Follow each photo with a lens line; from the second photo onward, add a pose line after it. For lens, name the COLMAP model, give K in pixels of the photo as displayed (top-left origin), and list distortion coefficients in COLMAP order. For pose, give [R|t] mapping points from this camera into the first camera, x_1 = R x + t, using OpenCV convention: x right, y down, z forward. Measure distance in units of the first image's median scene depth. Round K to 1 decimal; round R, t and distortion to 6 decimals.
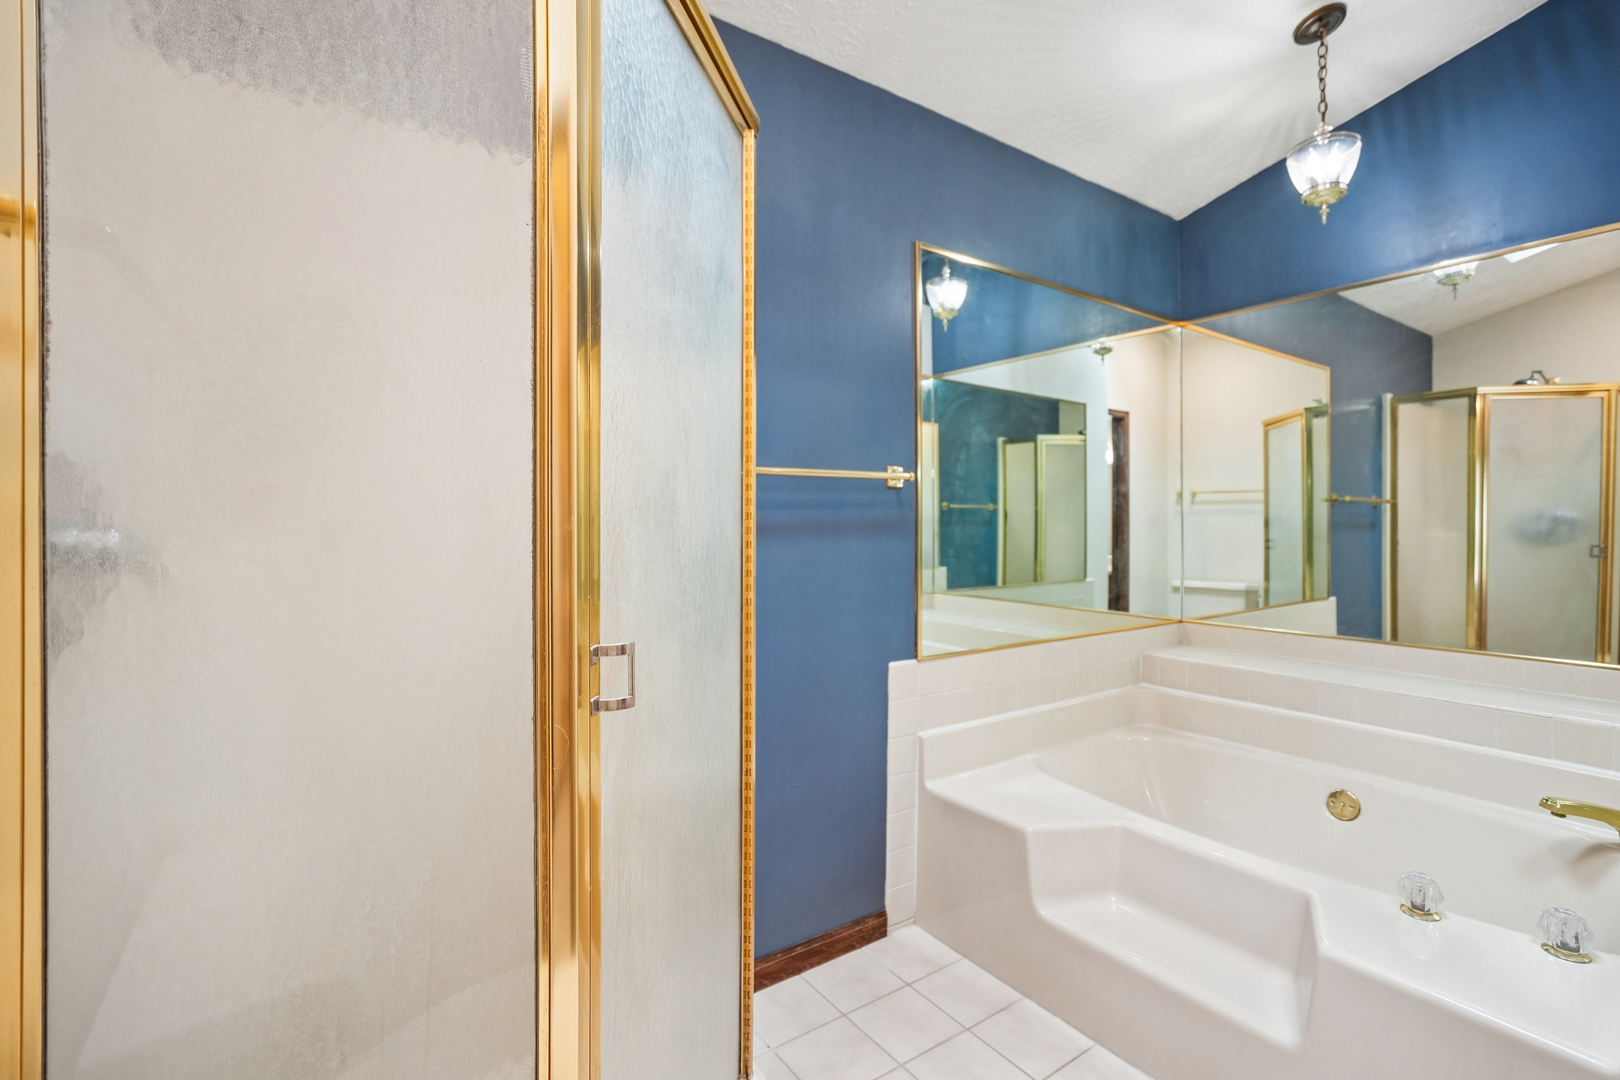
lens RADIAL K [[752.1, 0, 810.0], [0, 752.1, 540.0], [0, 0, 1]] dist [-0.026791, 0.000446]
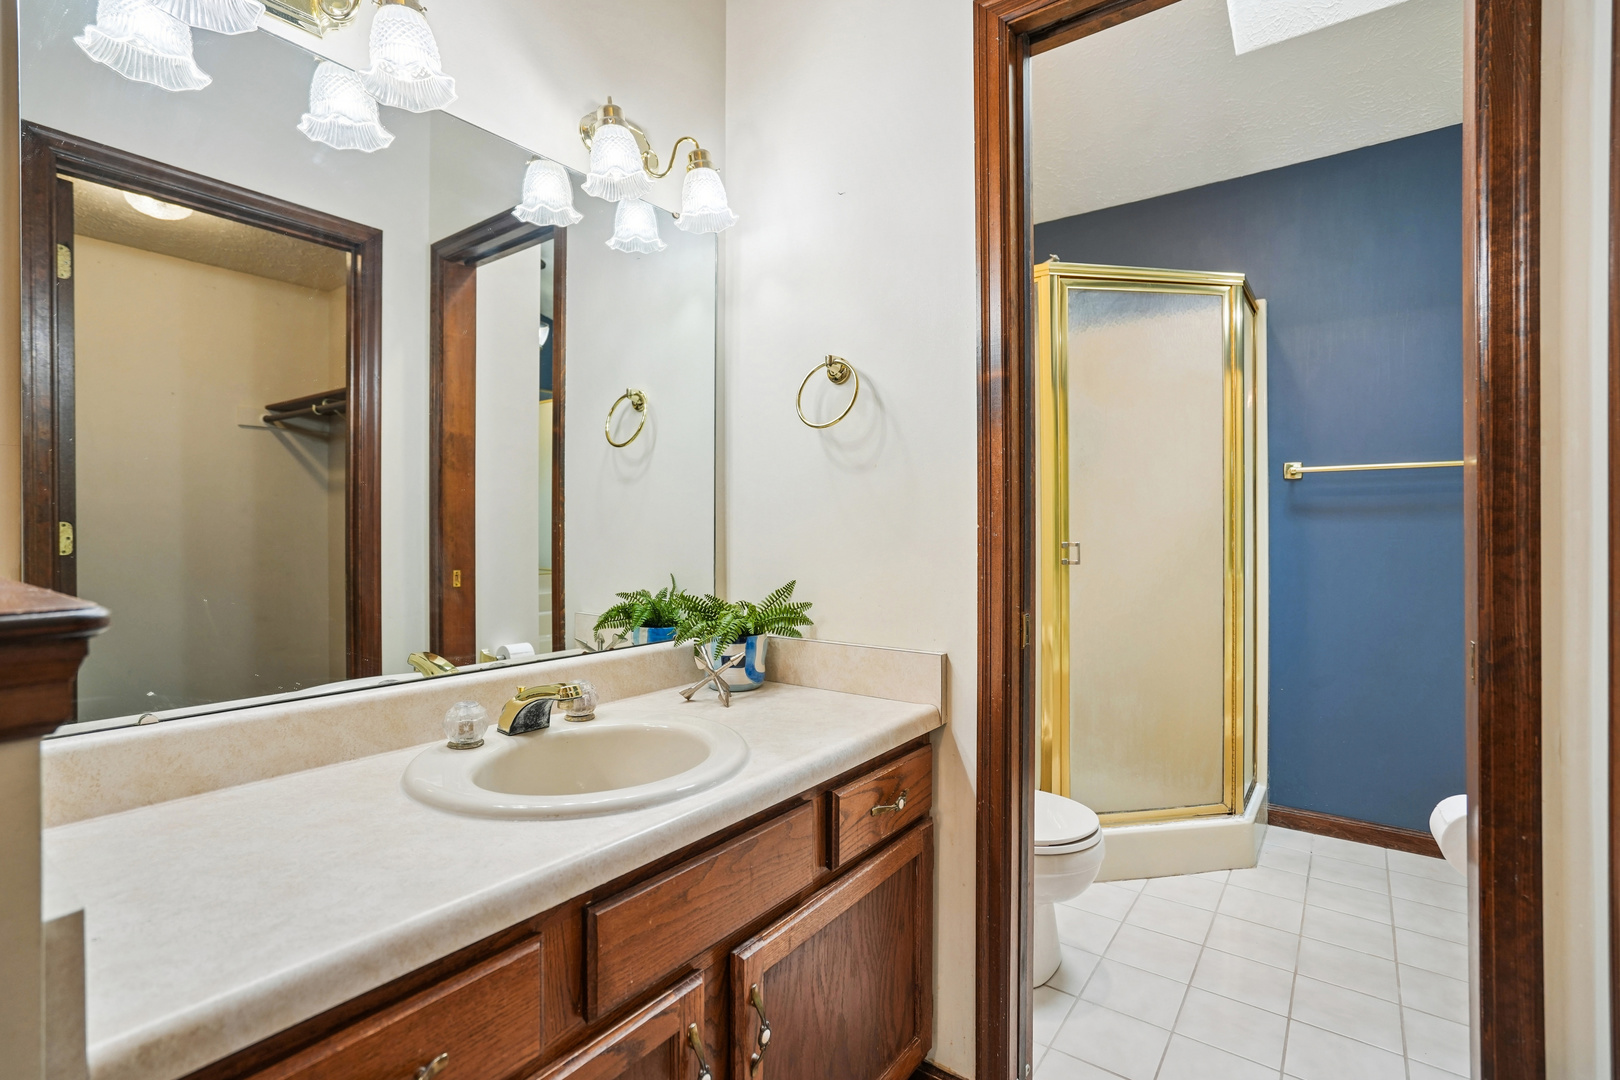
lens RADIAL K [[752.1, 0, 810.0], [0, 752.1, 540.0], [0, 0, 1]] dist [-0.026791, 0.000446]
pose [[0.316203, -0.005666, -0.948674, 1.159672], [-0.017292, 0.999782, -0.011735, 0.091953], [0.948534, 0.020115, 0.316036, -0.496710]]
